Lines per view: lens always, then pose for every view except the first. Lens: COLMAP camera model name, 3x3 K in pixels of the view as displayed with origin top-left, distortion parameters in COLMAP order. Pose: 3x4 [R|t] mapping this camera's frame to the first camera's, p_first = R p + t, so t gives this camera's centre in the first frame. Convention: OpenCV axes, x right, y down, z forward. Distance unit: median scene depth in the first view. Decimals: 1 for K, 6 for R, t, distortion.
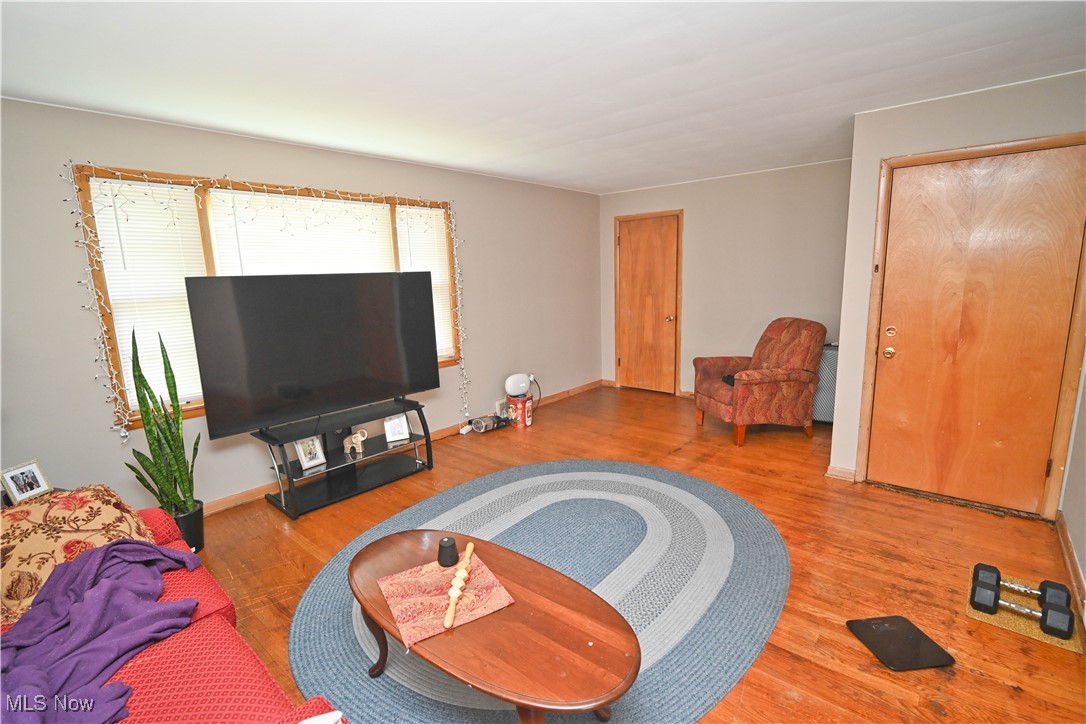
lens RADIAL K [[504.6, 0, 541.9], [0, 504.6, 363.4], [0, 0, 1]] dist [-0.004852, -0.001592]
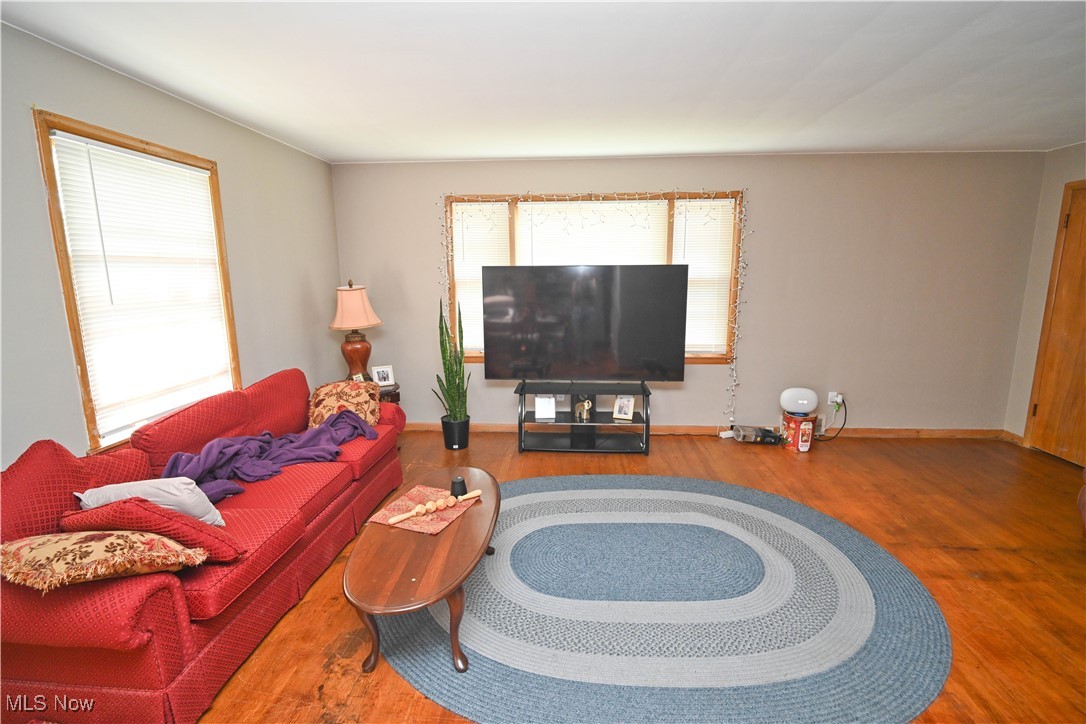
lens RADIAL K [[504.6, 0, 545.0], [0, 504.6, 361.8], [0, 0, 1]] dist [-0.004852, -0.001592]
pose [[0.606026, 0.166199, -0.777888, 0.429139], [-0.153197, 0.984007, 0.090886, -0.041977], [0.780553, 0.064091, 0.621795, 0.176681]]
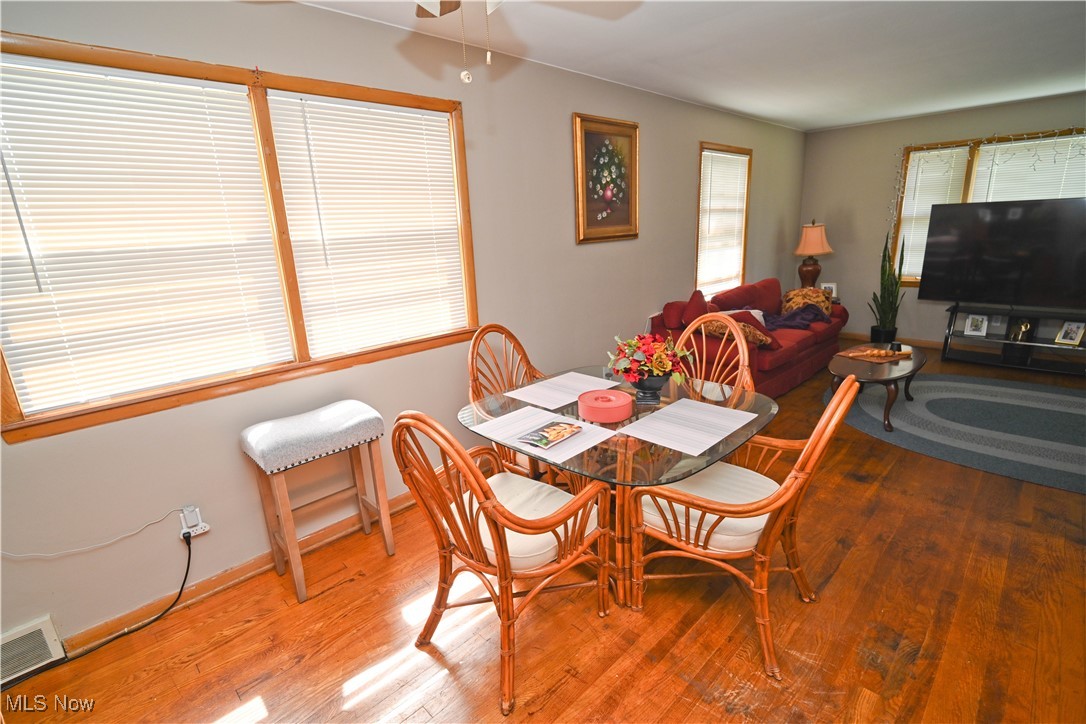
lens RADIAL K [[504.6, 0, 546.6], [0, 504.6, 364.1], [0, 0, 1]] dist [-0.004852, -0.001592]
pose [[-0.078063, 0.294344, -0.952506, 0.910699], [-0.133040, 0.943800, 0.302557, 0.004454], [0.988032, 0.150340, -0.034516, -0.147695]]
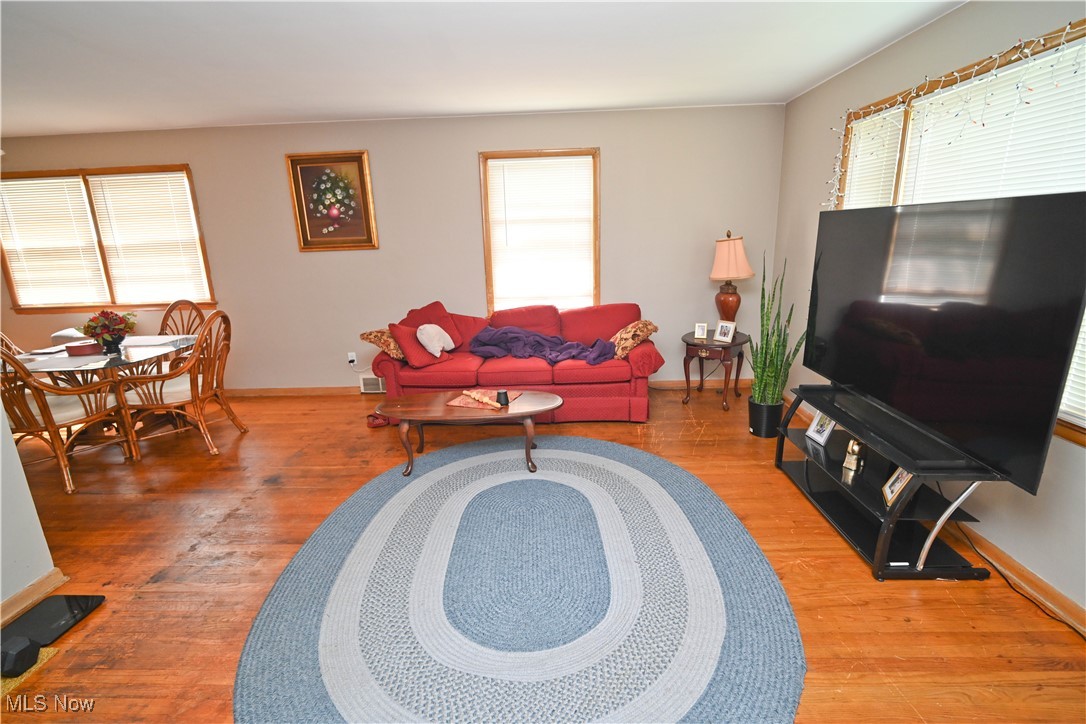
lens RADIAL K [[504.6, 0, 540.2], [0, 504.6, 361.5], [0, 0, 1]] dist [-0.004852, -0.001592]
pose [[-0.774065, 0.208988, -0.597618, 0.332058], [-0.060388, 0.915270, 0.398288, -0.195085], [0.630219, 0.344390, -0.695858, 1.068645]]
